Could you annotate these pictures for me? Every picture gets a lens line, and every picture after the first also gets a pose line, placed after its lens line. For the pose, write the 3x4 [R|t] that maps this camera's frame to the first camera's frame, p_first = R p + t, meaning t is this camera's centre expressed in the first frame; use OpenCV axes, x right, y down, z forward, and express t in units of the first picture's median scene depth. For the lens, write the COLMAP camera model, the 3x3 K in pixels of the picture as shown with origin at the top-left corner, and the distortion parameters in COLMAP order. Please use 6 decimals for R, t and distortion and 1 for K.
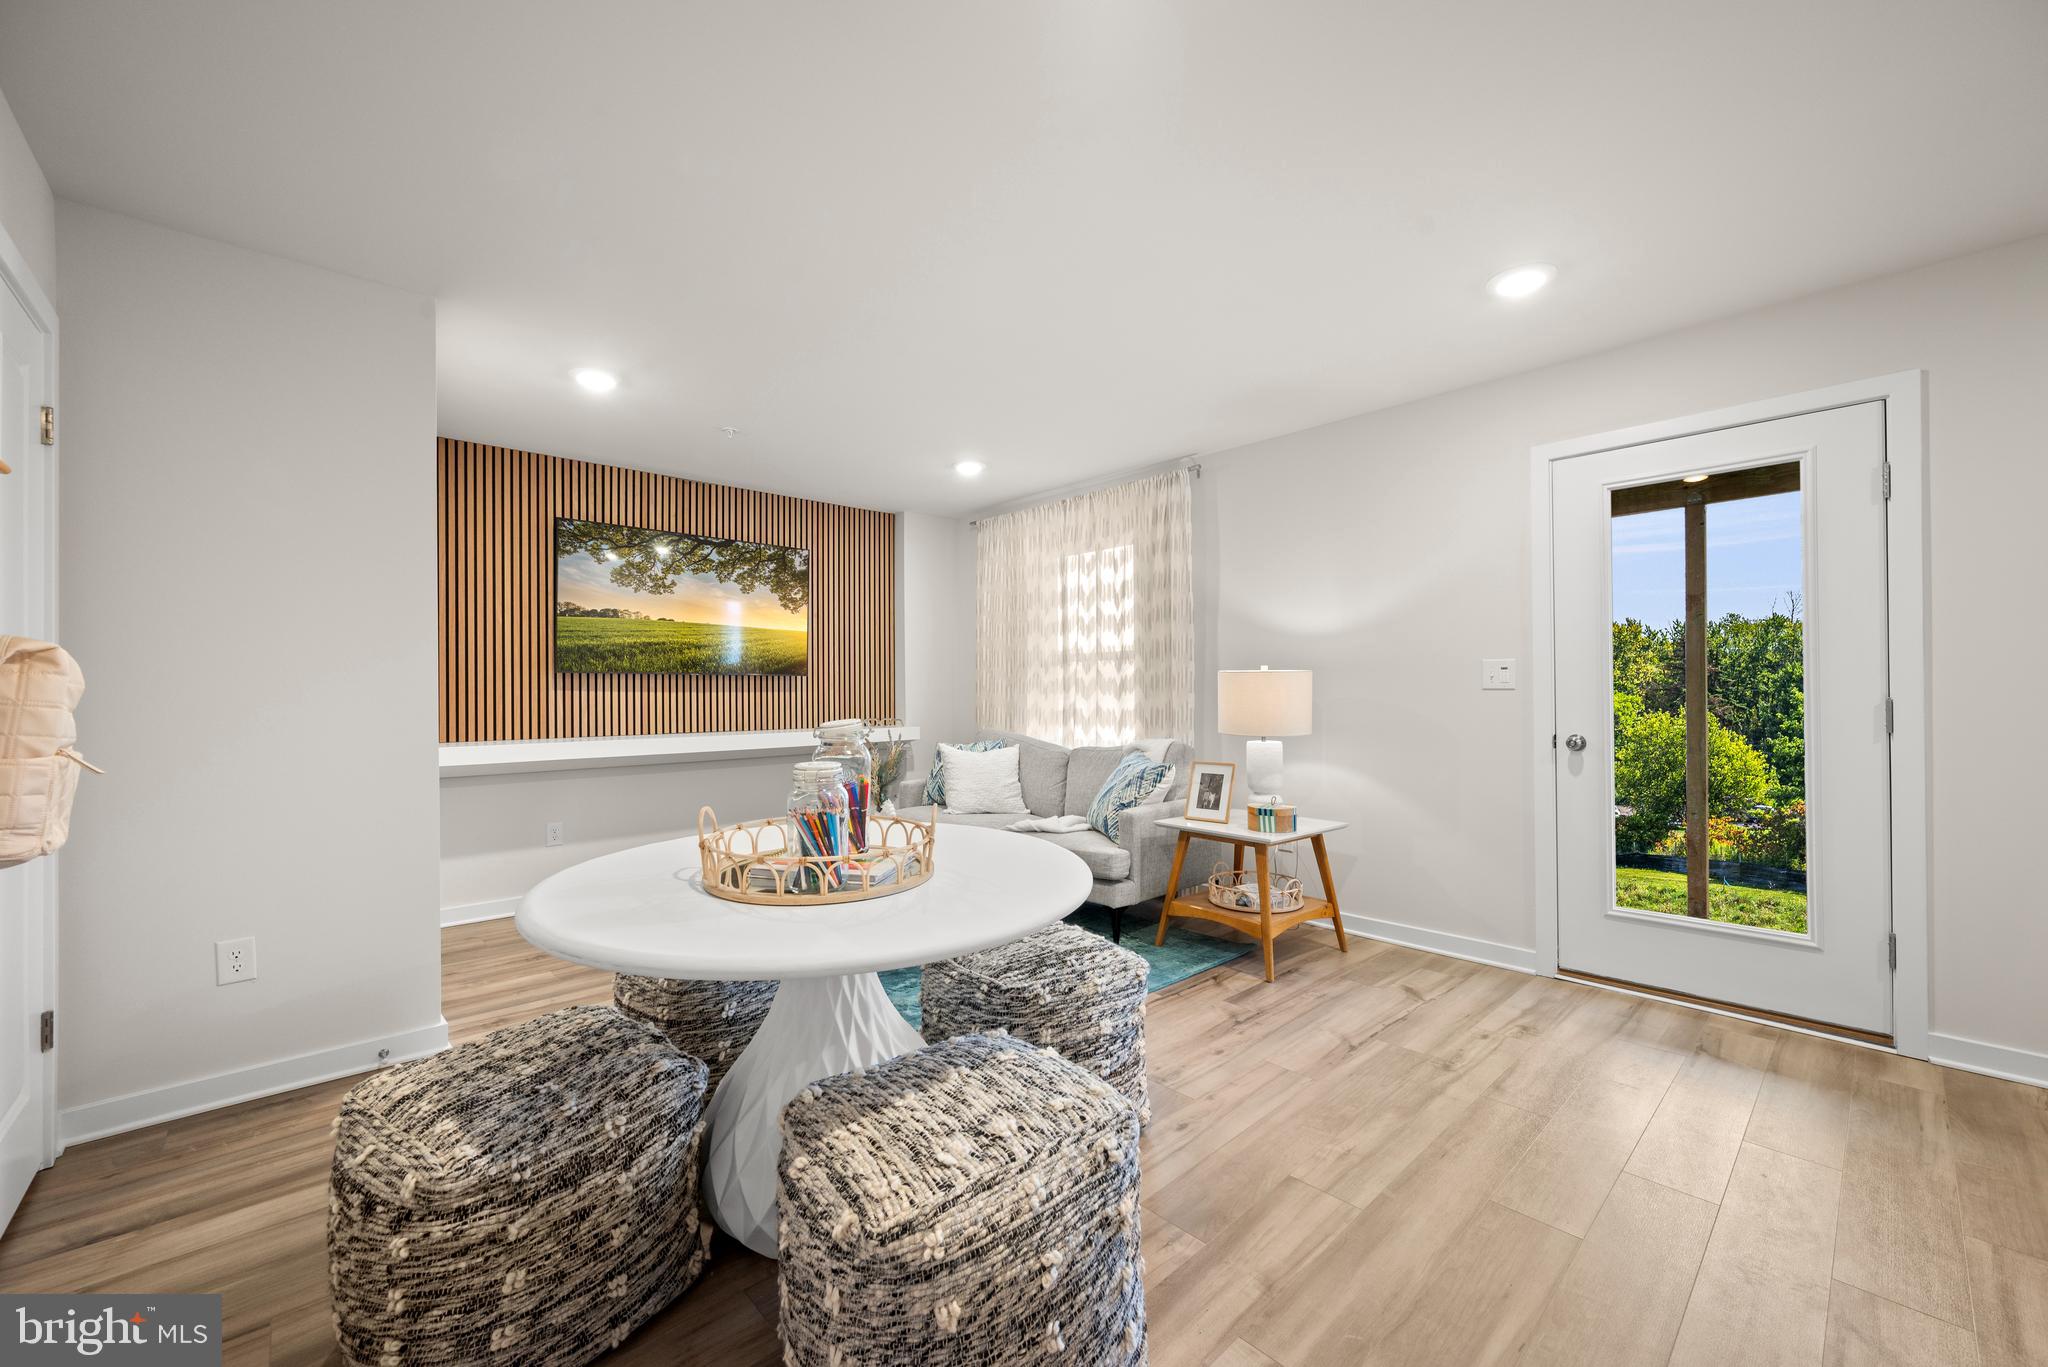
lens RADIAL K [[795.9, 0, 1038.2], [0, 795.9, 685.8], [0, 0, 1]] dist [0.001311, -0.000173]
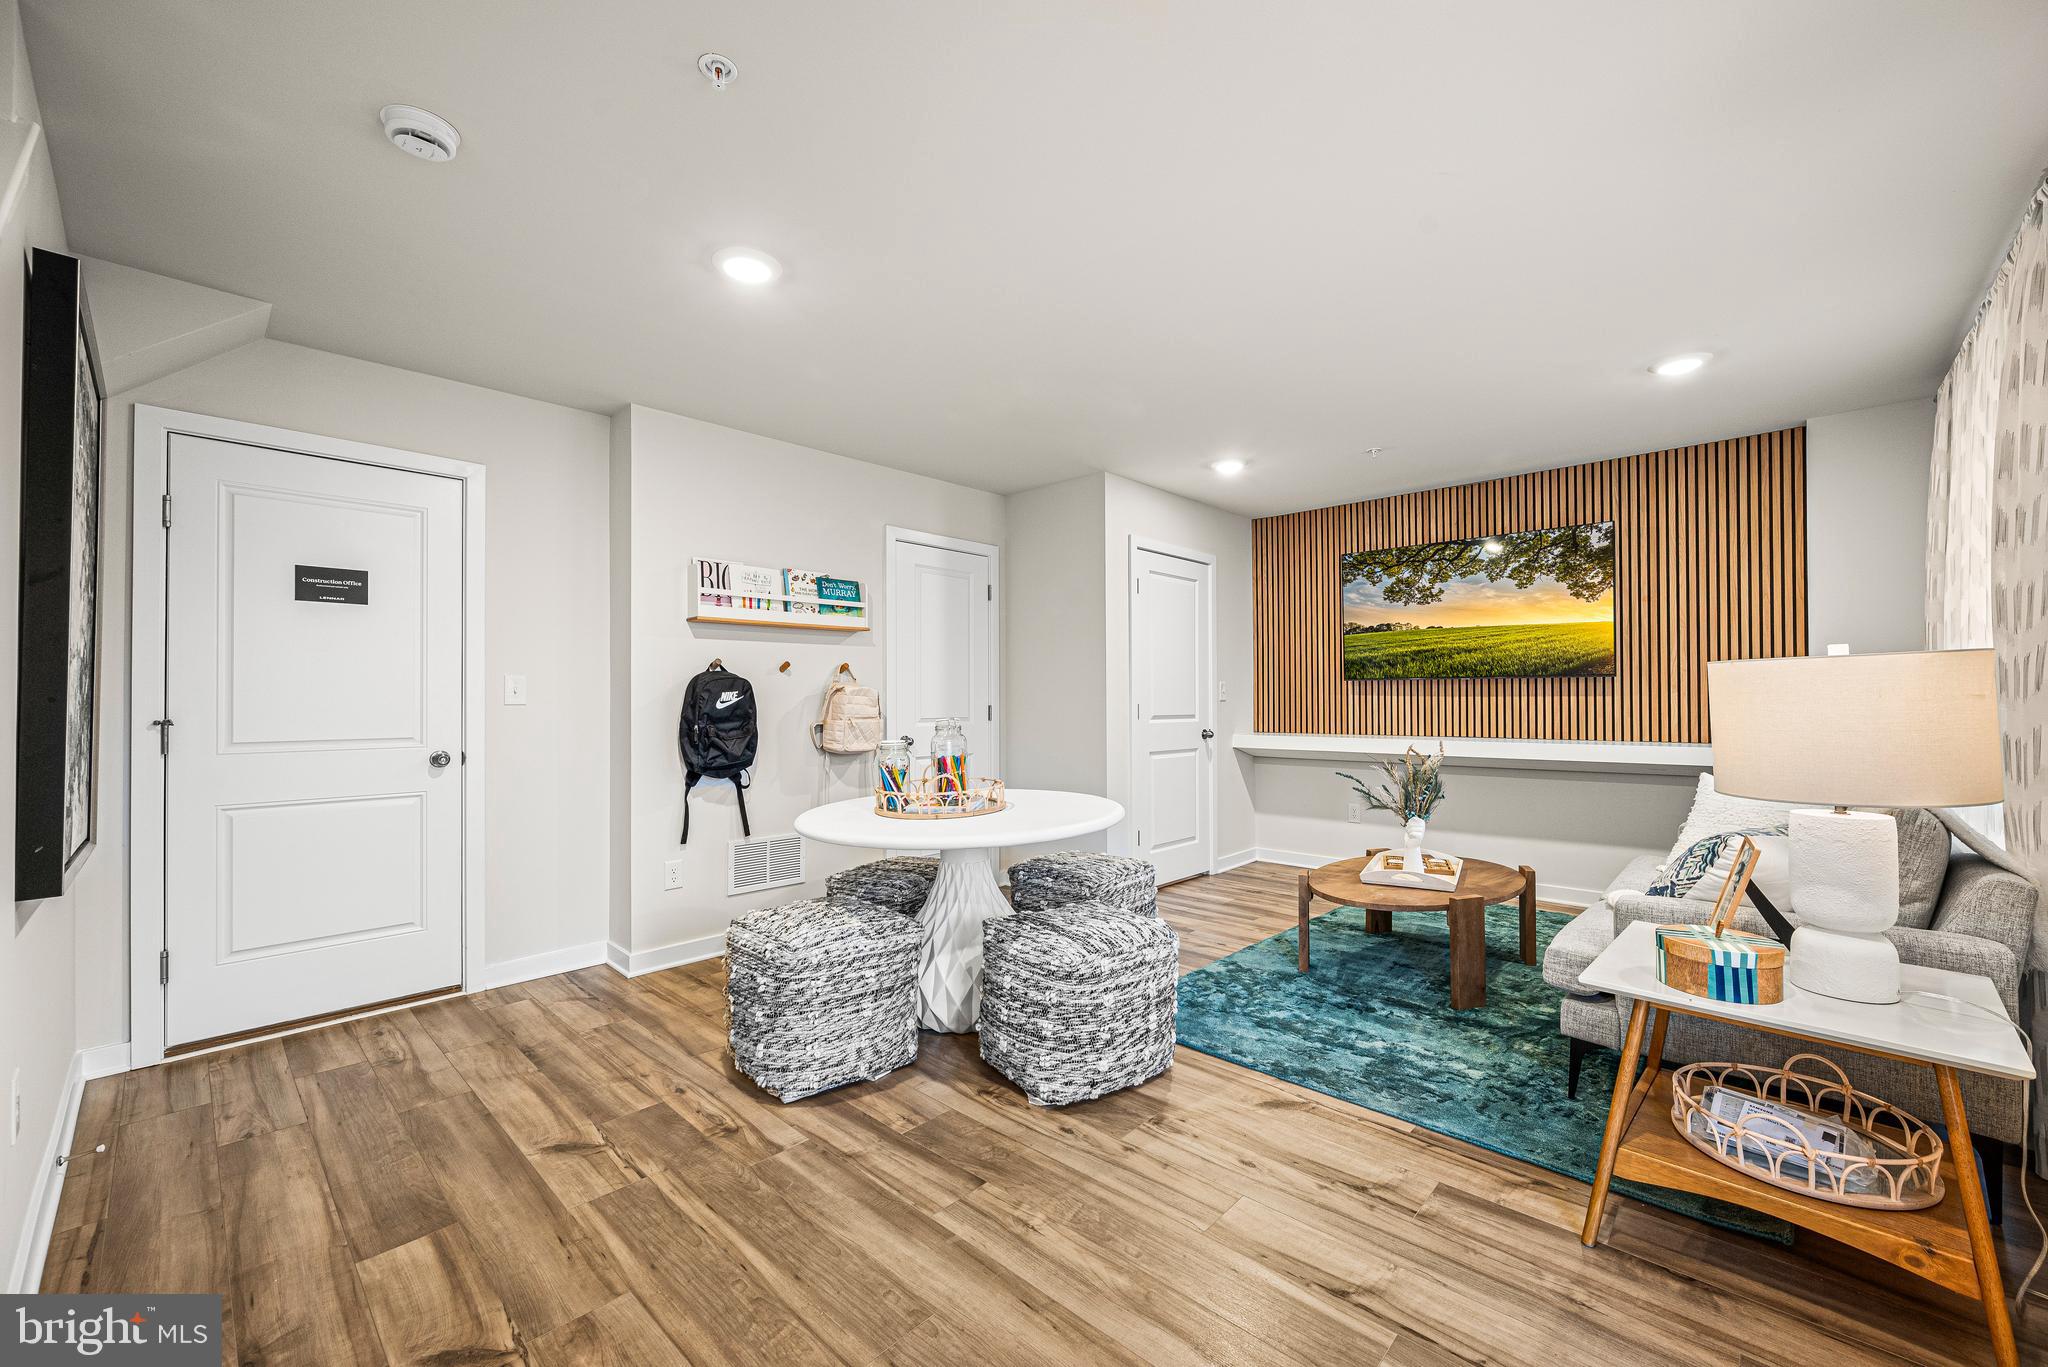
lens RADIAL K [[795.9, 0, 1038.1], [0, 795.9, 694.3], [0, 0, 1]] dist [0.001311, -0.000173]
pose [[0.081632, -0.001199, -0.996662, 0.550505], [0.013206, 0.999913, -0.000121, -0.001881], [0.996575, -0.013152, 0.081641, 0.409480]]
